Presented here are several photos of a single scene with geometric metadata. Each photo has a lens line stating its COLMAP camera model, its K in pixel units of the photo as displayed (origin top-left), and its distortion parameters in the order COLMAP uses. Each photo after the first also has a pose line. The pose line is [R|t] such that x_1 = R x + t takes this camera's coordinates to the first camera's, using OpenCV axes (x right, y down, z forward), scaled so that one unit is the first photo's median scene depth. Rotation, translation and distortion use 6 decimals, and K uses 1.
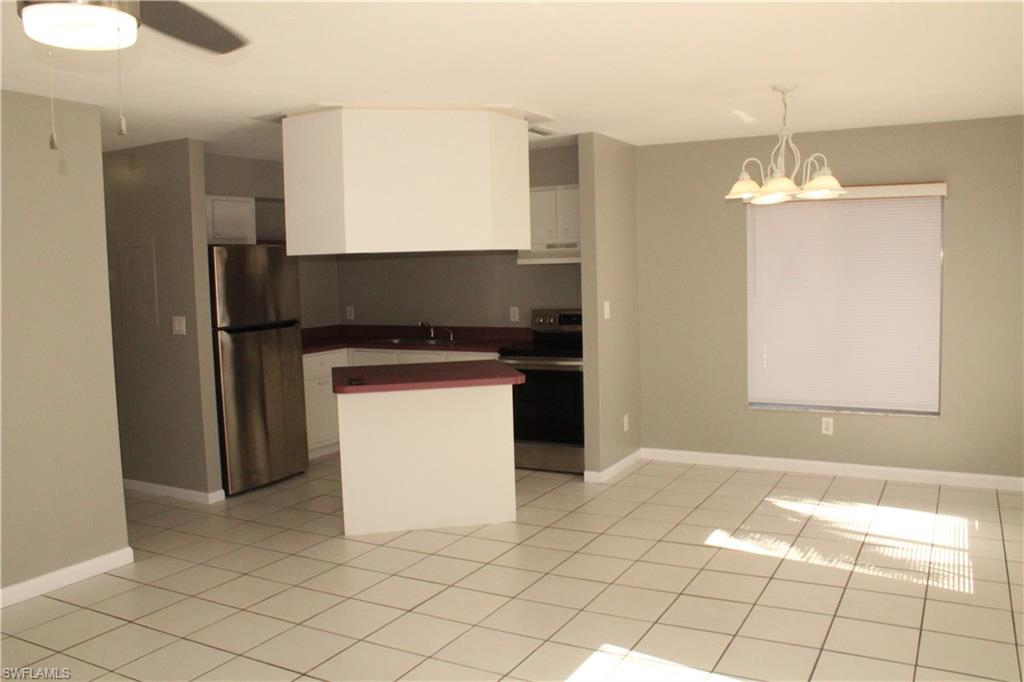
lens RADIAL K [[847.7, 0, 512.0], [0, 847.7, 341.0], [0, 0, 1]] dist [-0.158392, 0.133440]
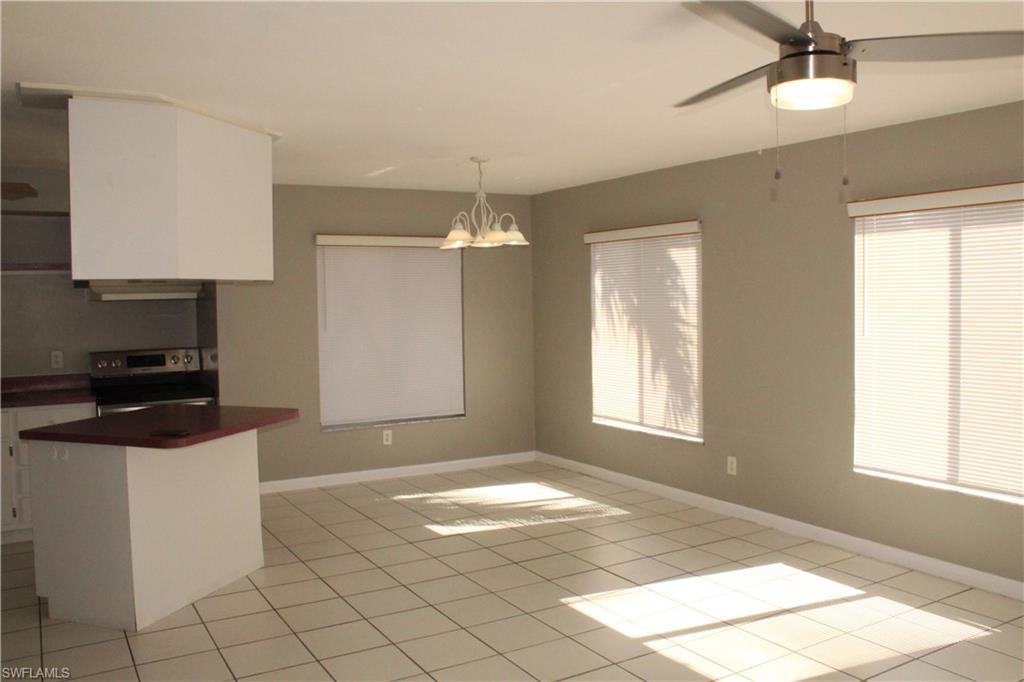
lens RADIAL K [[847.7, 0, 512.0], [0, 847.7, 341.0], [0, 0, 1]] dist [-0.158392, 0.133440]
pose [[0.512674, -0.028107, 0.858123, -0.677886], [0.077892, 0.996865, -0.013884, -0.004530], [-0.855043, 0.073959, 0.513256, 0.274296]]
